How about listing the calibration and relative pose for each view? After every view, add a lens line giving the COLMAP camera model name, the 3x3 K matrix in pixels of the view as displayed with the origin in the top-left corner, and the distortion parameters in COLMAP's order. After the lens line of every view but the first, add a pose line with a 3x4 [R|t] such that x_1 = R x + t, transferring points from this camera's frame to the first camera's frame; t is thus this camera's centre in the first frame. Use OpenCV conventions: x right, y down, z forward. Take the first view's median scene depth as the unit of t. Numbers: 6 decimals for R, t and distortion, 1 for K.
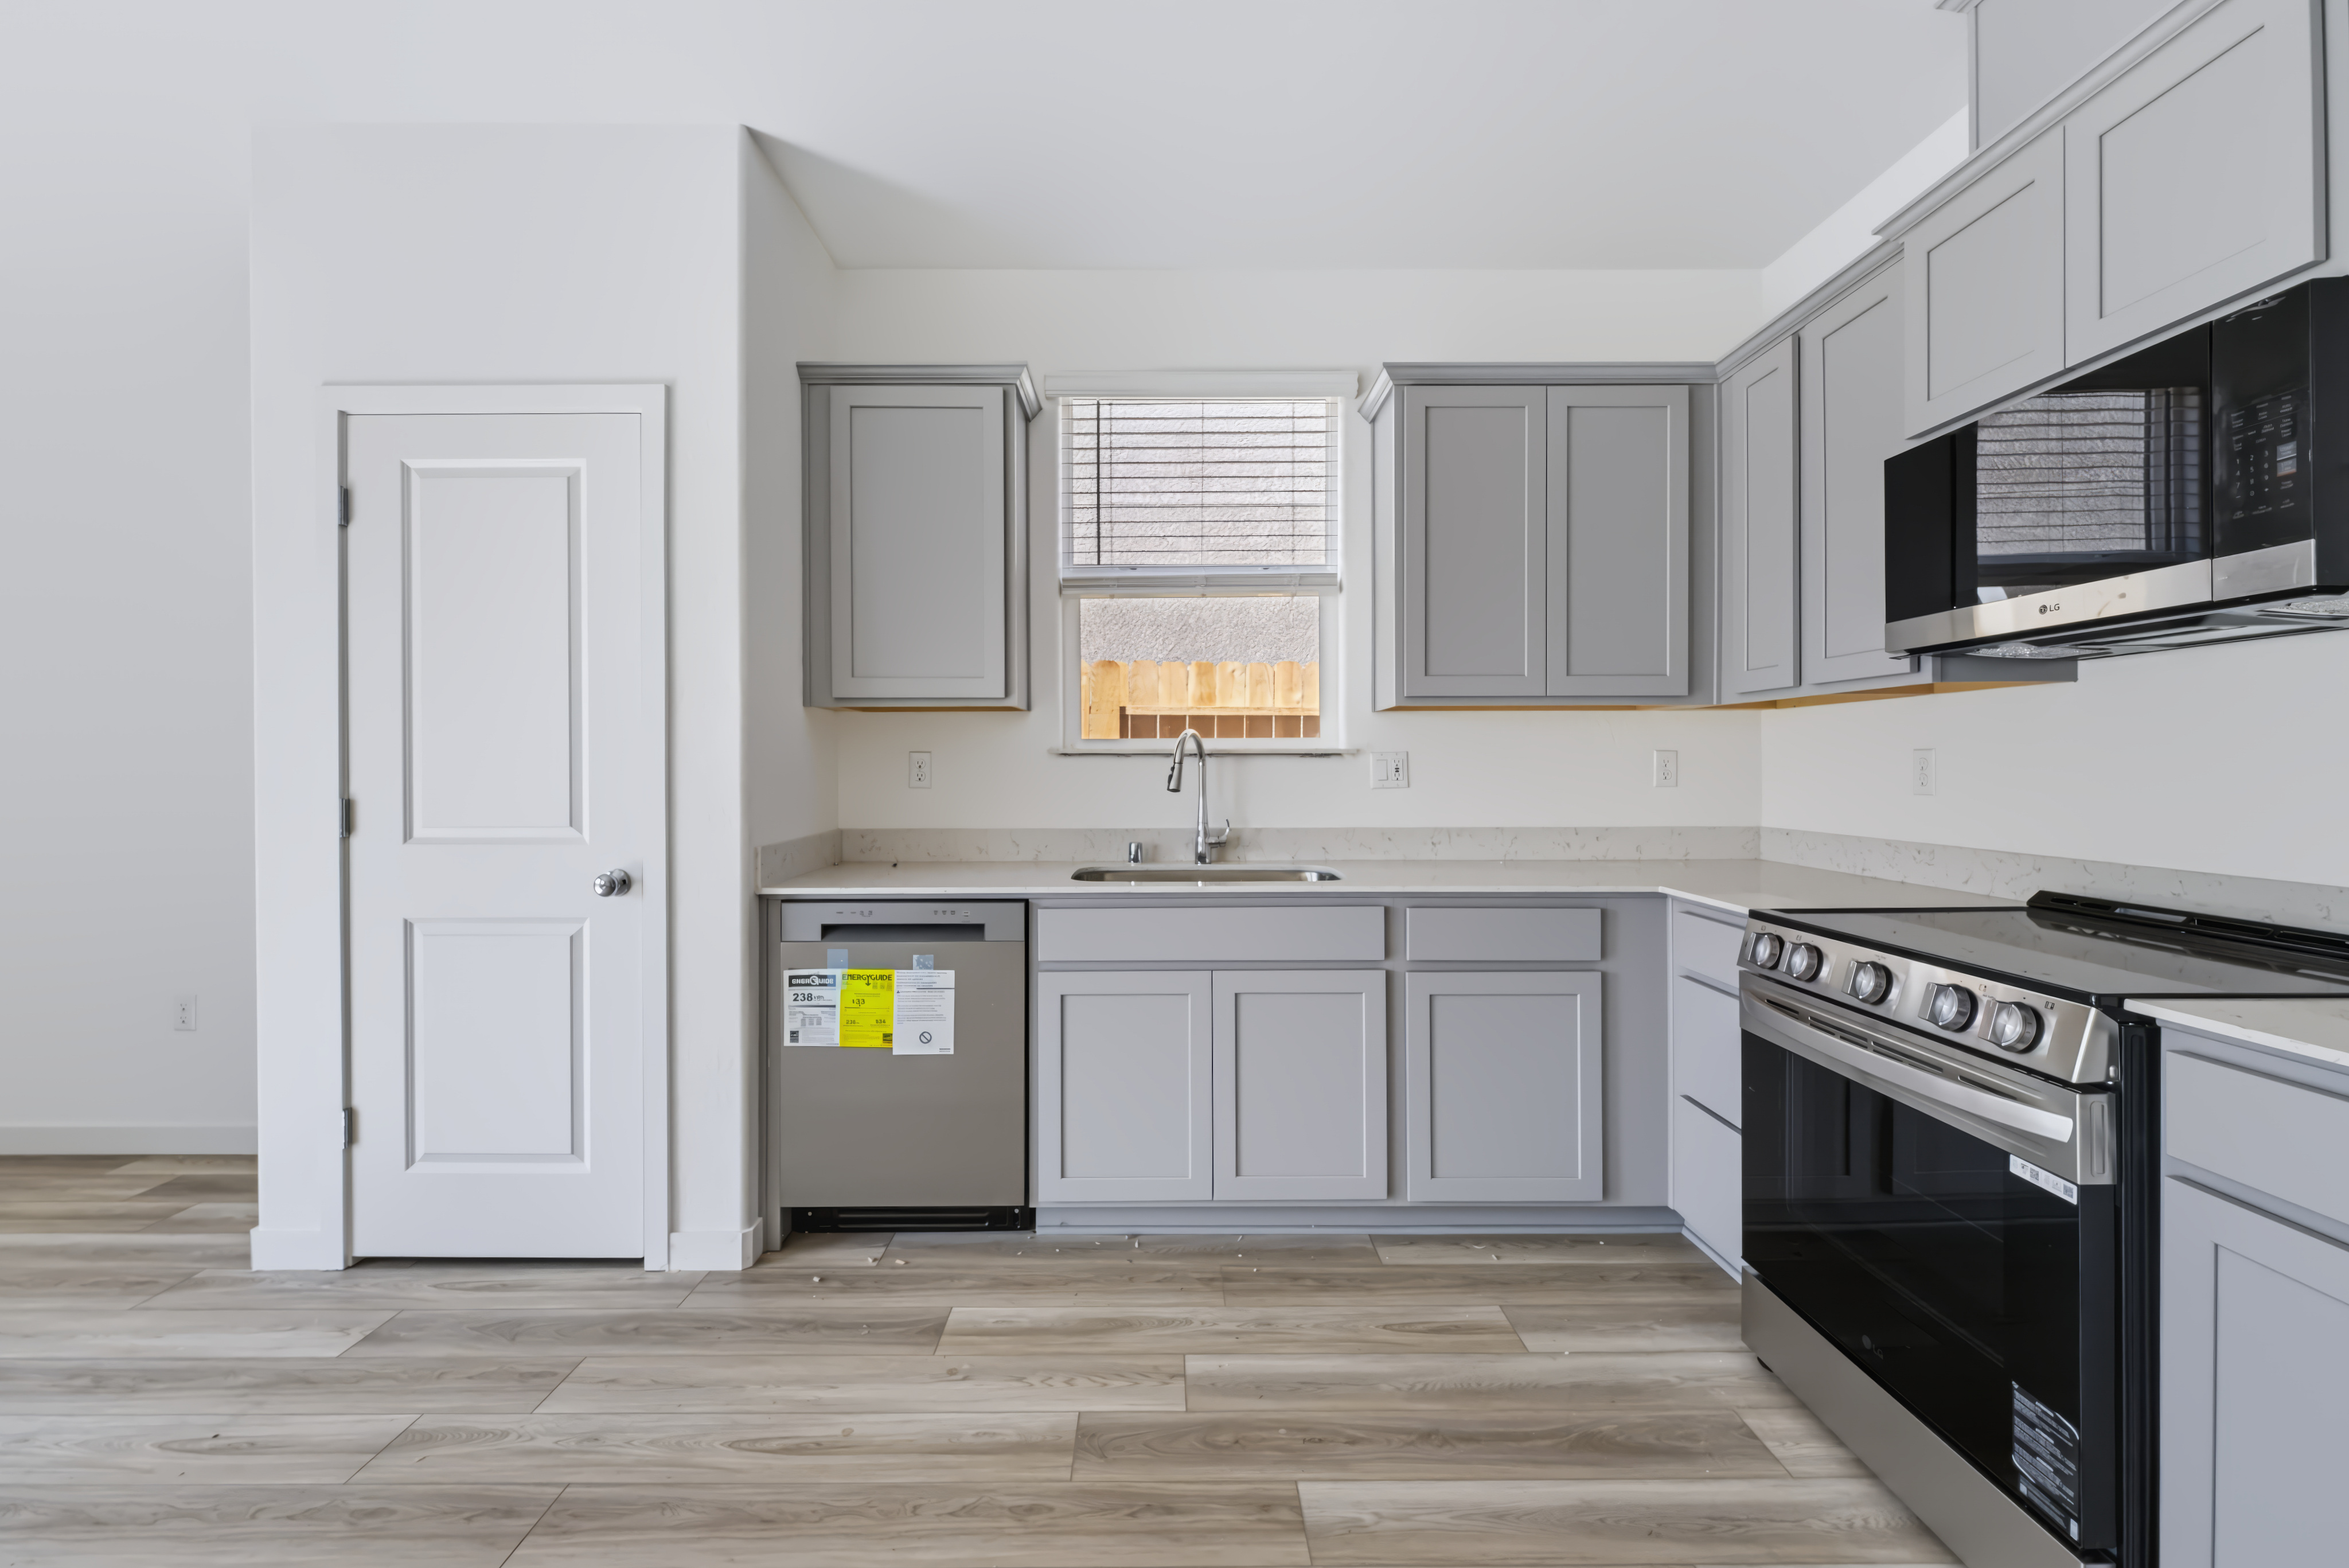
lens RADIAL K [[983.2, 0, 1165.4], [0, 983.2, 758.5], [0, 0, 1]] dist [0.000839, -0.000436]
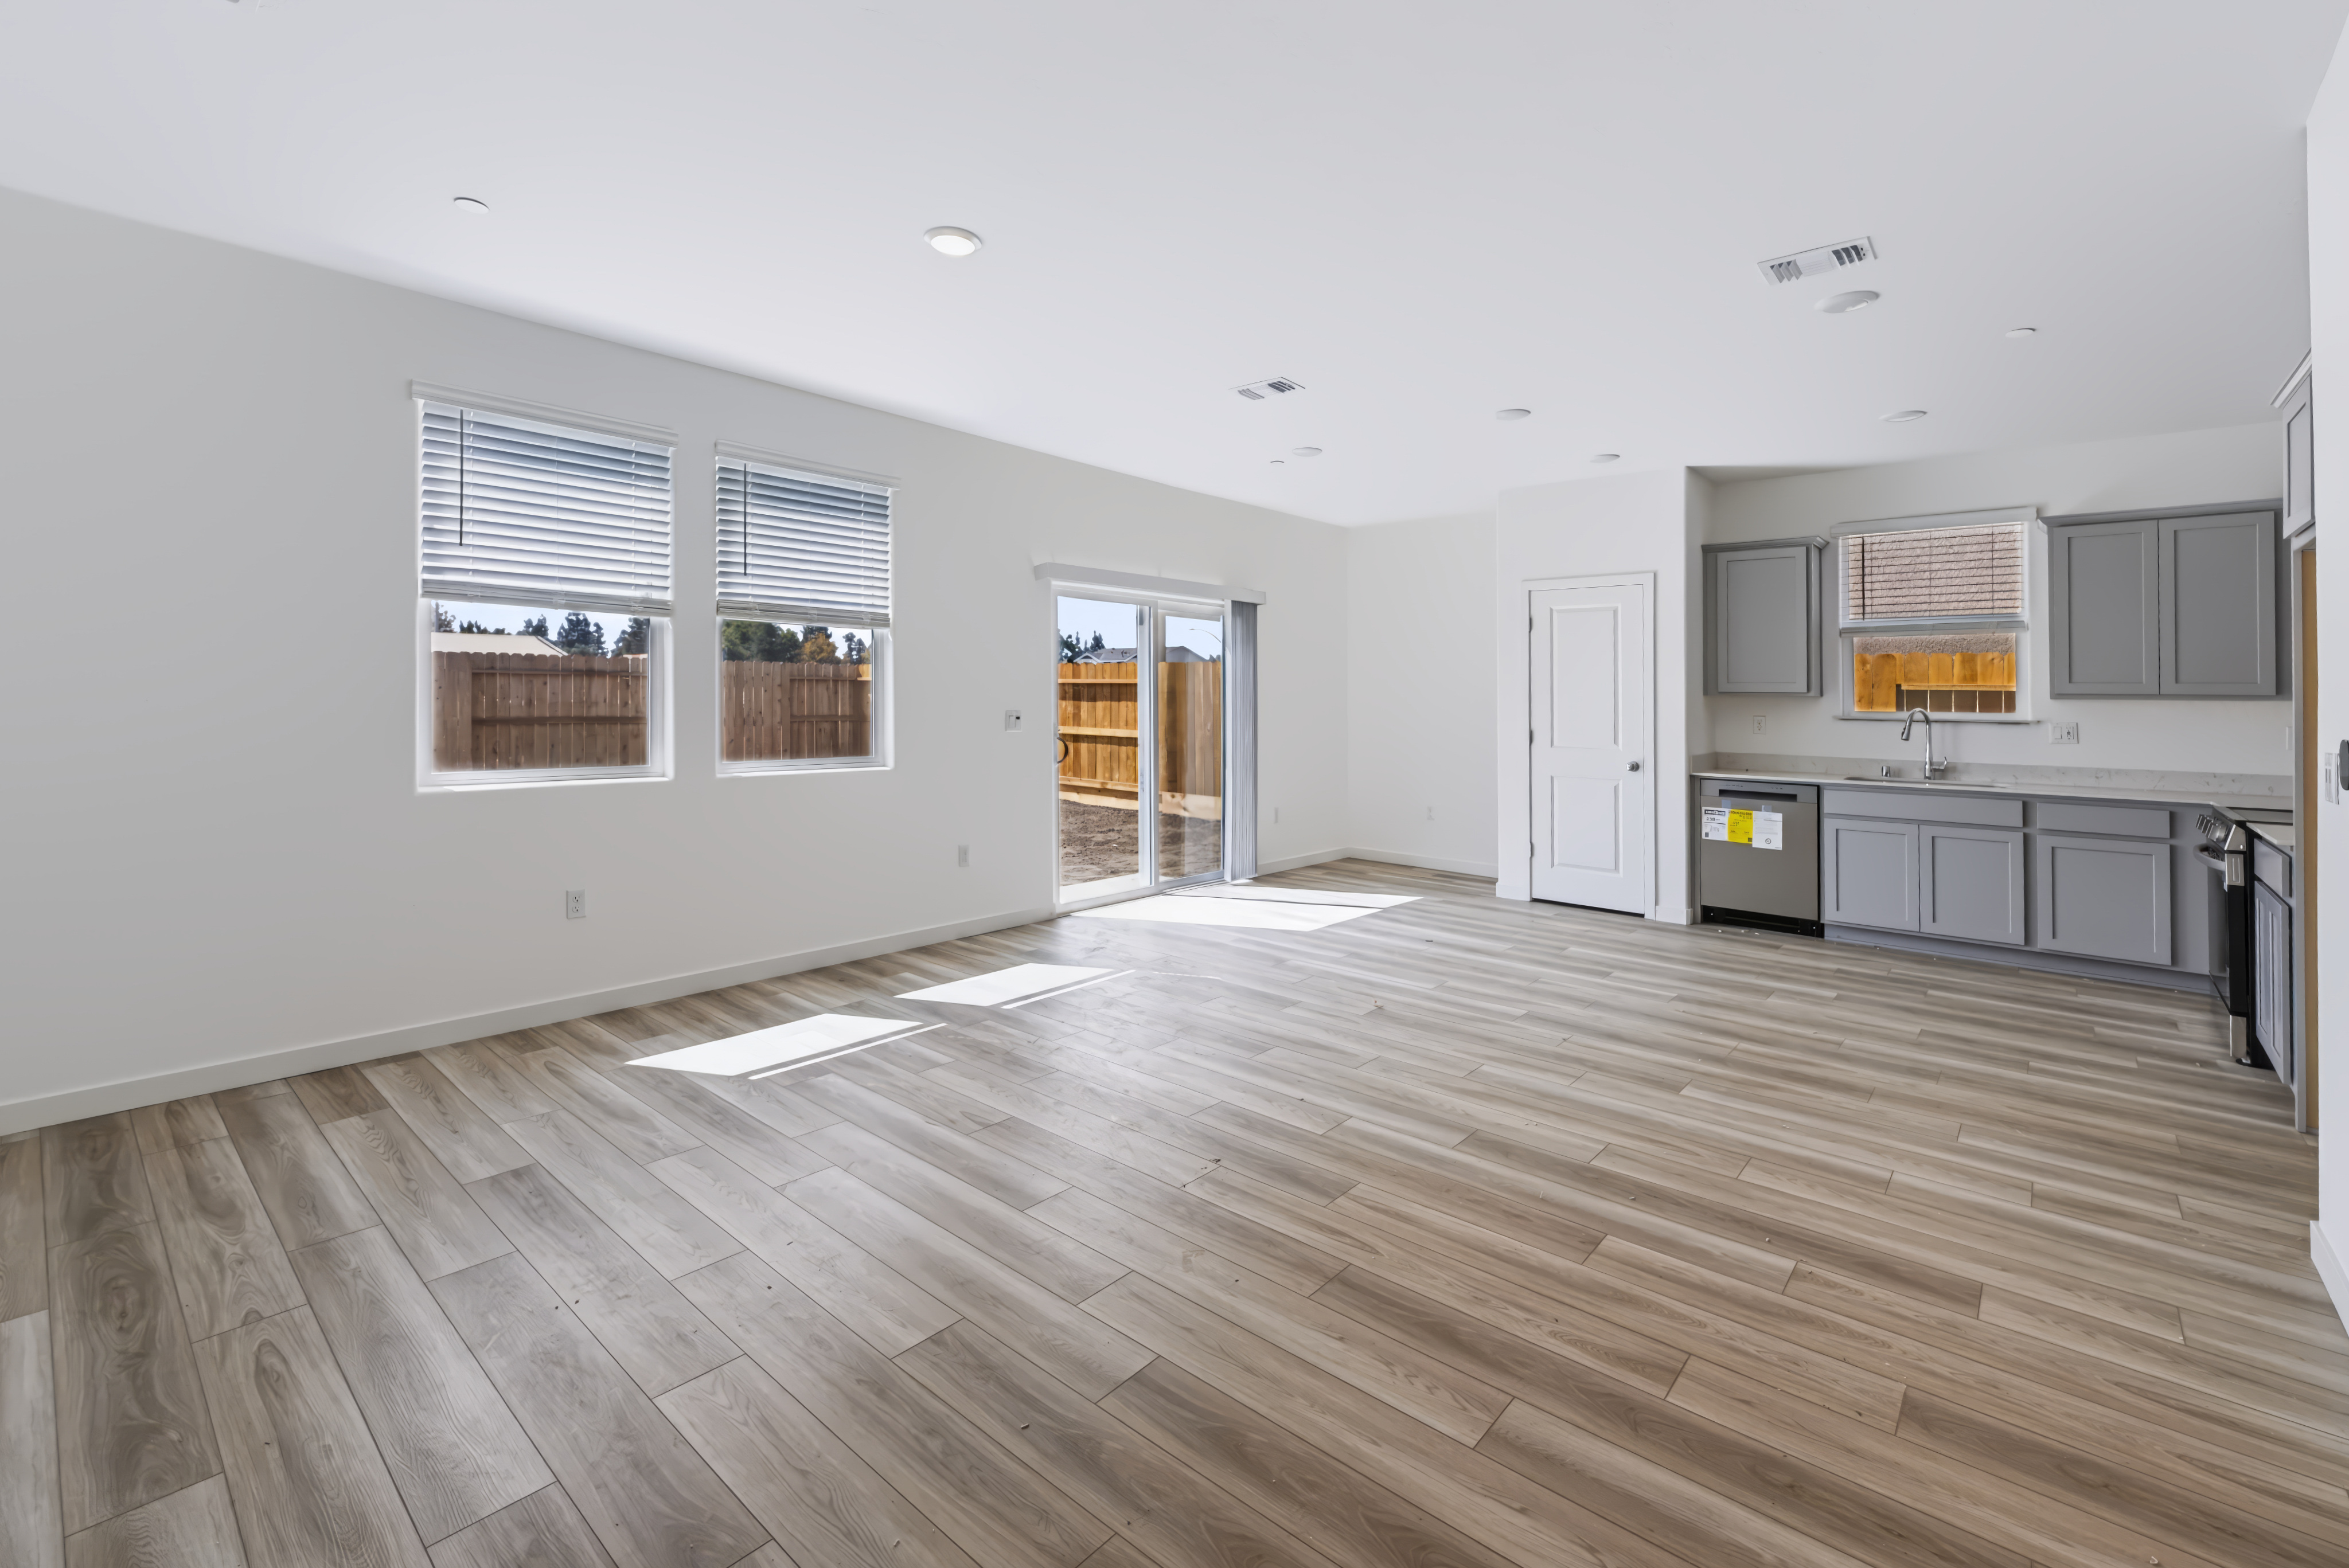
lens RADIAL K [[1017.0, 0, 1182.2], [0, 1017.0, 666.3], [0, 0, 1]] dist [-0.000240, -0.000624]
pose [[0.753963, -0.006596, -0.656884, 0.296160], [-0.012162, 0.999638, -0.023997, -0.056493], [0.656805, 0.026082, 0.753609, -1.747729]]
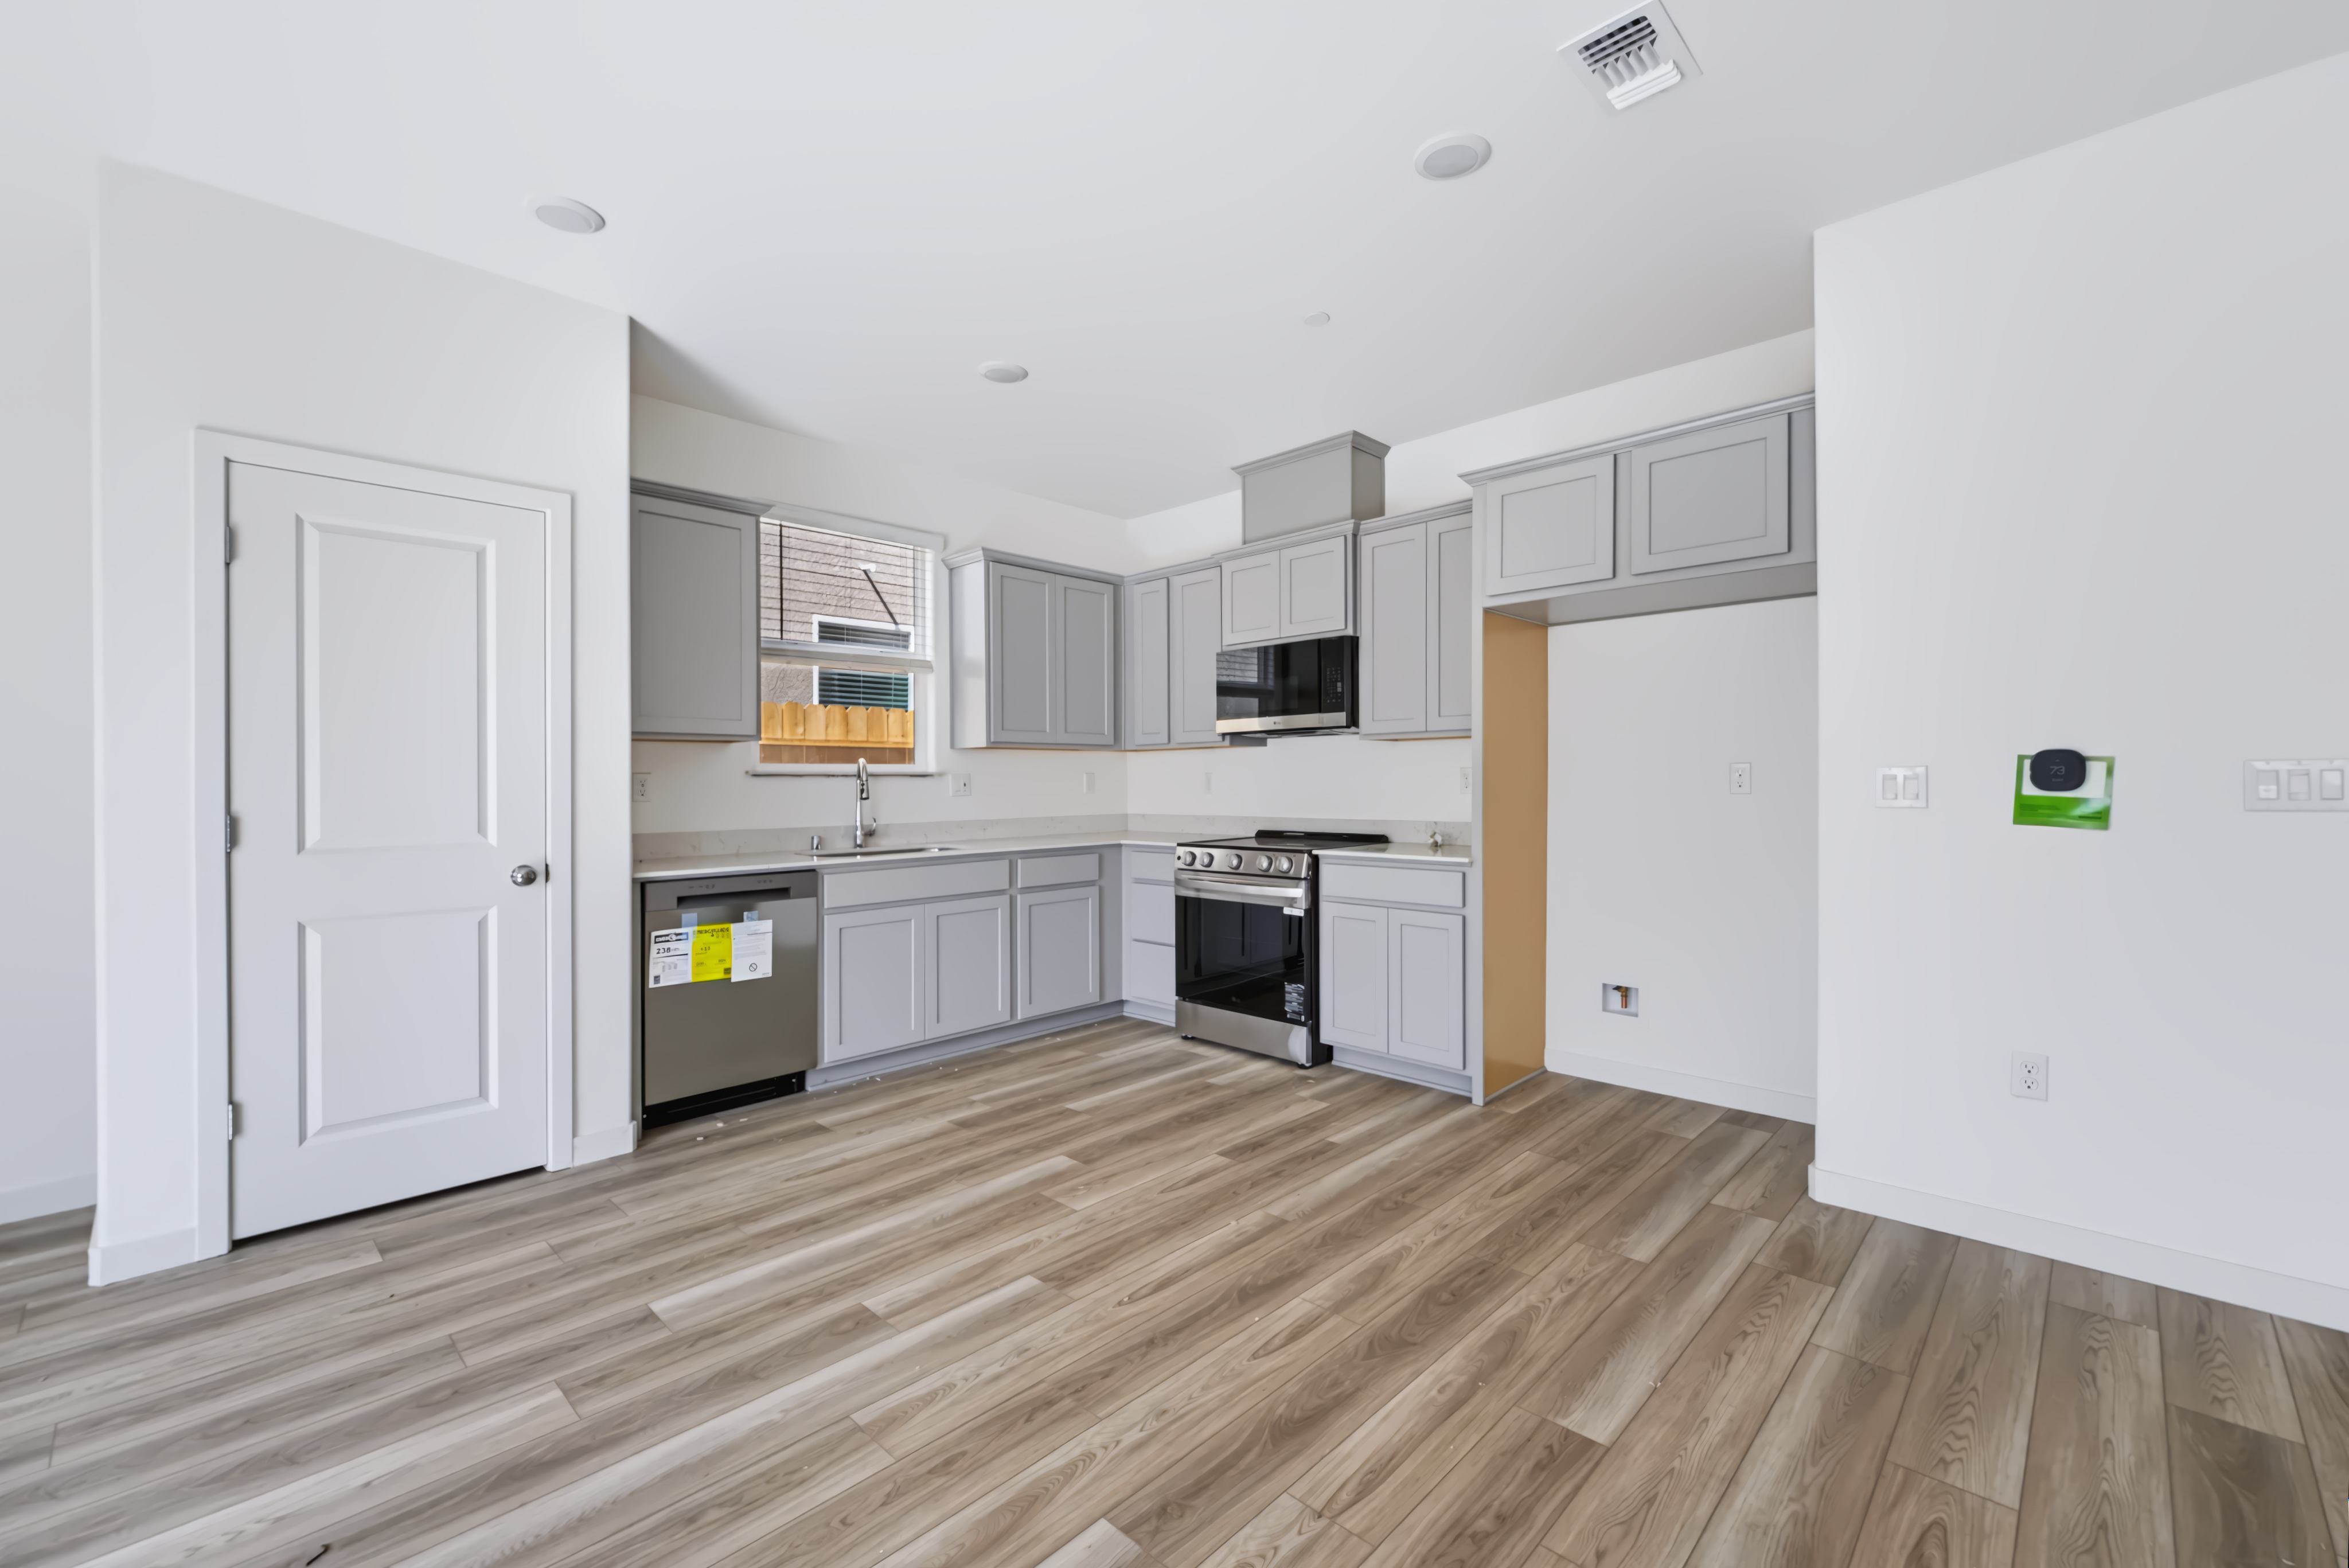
lens RADIAL K [[975.9, 0, 1186.2], [0, 975.9, 773.4], [0, 0, 1]] dist [-0.001561, -0.000567]
pose [[0.690559, 0.002020, 0.723273, -0.858005], [0.001429, 0.999990, -0.004157, -0.000113], [-0.723275, 0.003904, 0.690549, -0.485112]]
